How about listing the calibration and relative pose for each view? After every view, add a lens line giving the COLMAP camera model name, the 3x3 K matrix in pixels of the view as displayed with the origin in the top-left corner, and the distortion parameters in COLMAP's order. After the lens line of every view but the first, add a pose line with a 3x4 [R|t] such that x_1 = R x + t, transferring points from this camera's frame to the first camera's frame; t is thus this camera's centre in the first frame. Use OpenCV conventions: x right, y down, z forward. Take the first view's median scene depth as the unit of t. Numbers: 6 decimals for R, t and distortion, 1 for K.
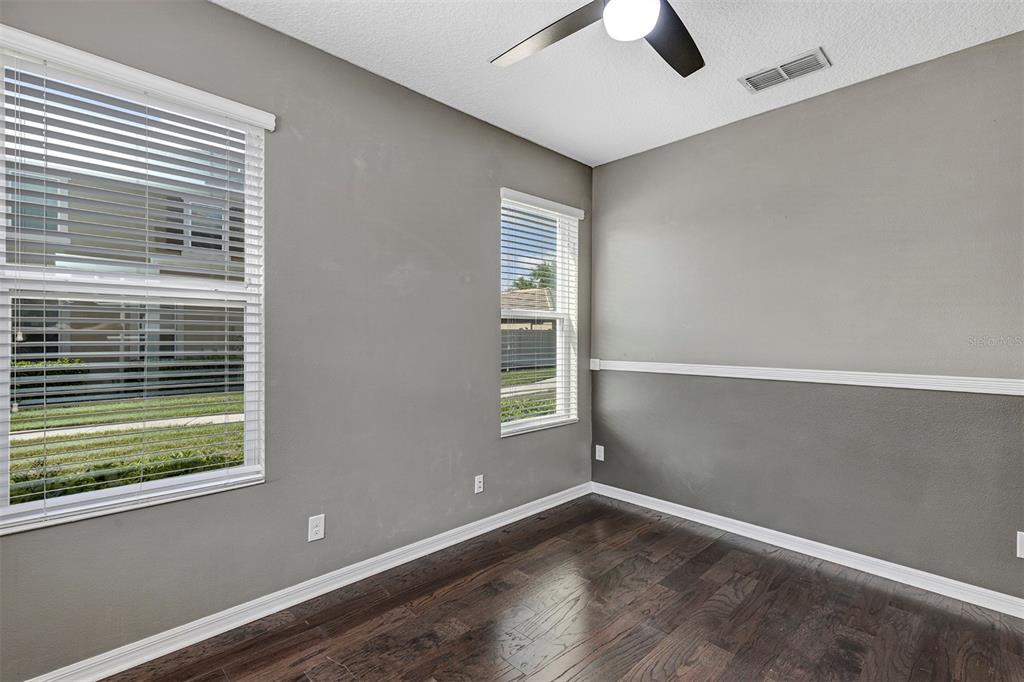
lens RADIAL K [[465.0, 0, 514.1], [0, 465.0, 337.5], [0, 0, 1]] dist [0.002766, -0.000176]
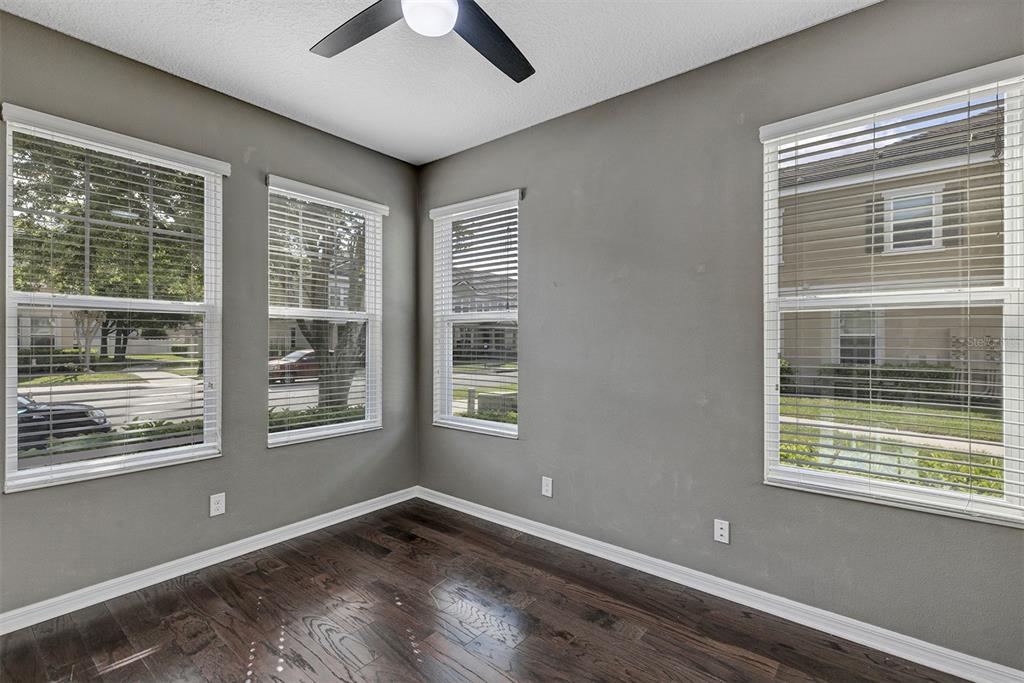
lens RADIAL K [[465.0, 0, 511.8], [0, 465.0, 345.4], [0, 0, 1]] dist [0.002766, -0.000176]
pose [[0.116642, -0.001067, -0.993173, 0.786517], [-0.005638, 0.999983, -0.001736, 0.013382], [0.993158, 0.005802, 0.116634, 0.683499]]
